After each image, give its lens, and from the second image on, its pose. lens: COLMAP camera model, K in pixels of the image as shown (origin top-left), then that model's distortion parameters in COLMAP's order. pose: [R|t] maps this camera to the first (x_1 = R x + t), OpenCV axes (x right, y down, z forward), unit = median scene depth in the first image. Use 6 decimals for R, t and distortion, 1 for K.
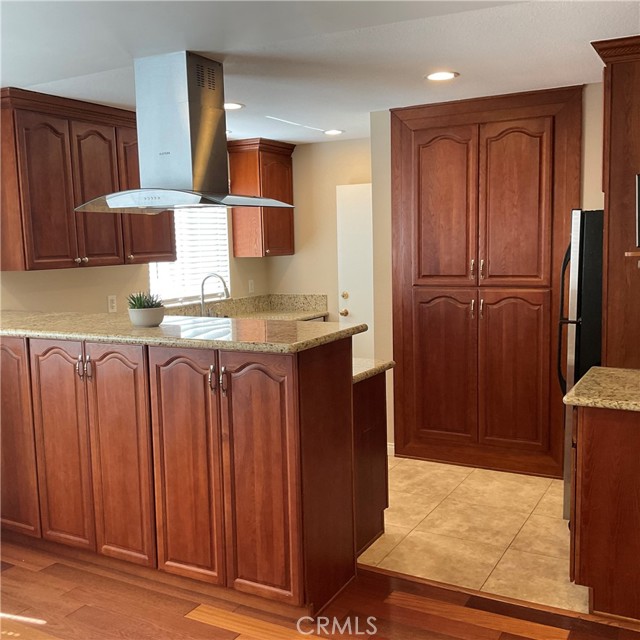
lens RADIAL K [[705.3, 0, 320.0], [0, 705.3, 320.0], [0, 0, 1]] dist [0.102460, -0.261777]
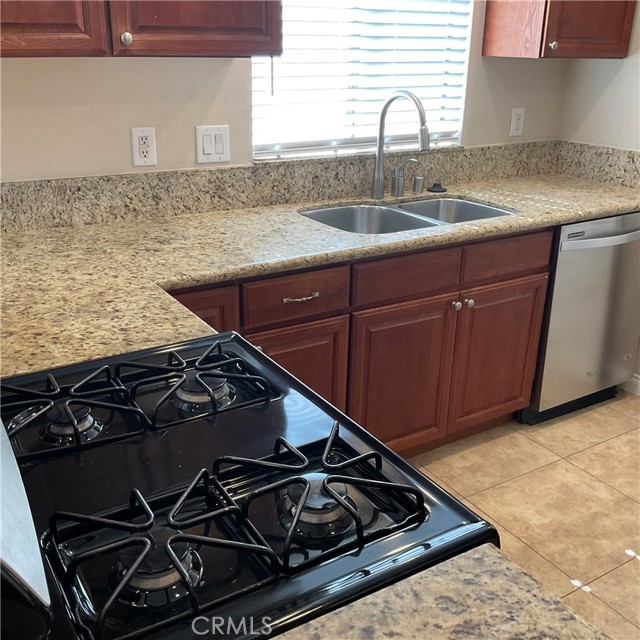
lens RADIAL K [[705.3, 0, 320.0], [0, 705.3, 320.0], [0, 0, 1]] dist [0.102460, -0.261777]
pose [[0.870451, 0.213472, -0.443559, 0.033975], [-0.090674, 0.955190, 0.281764, -0.048571], [0.483832, -0.205042, 0.850802, 0.553770]]
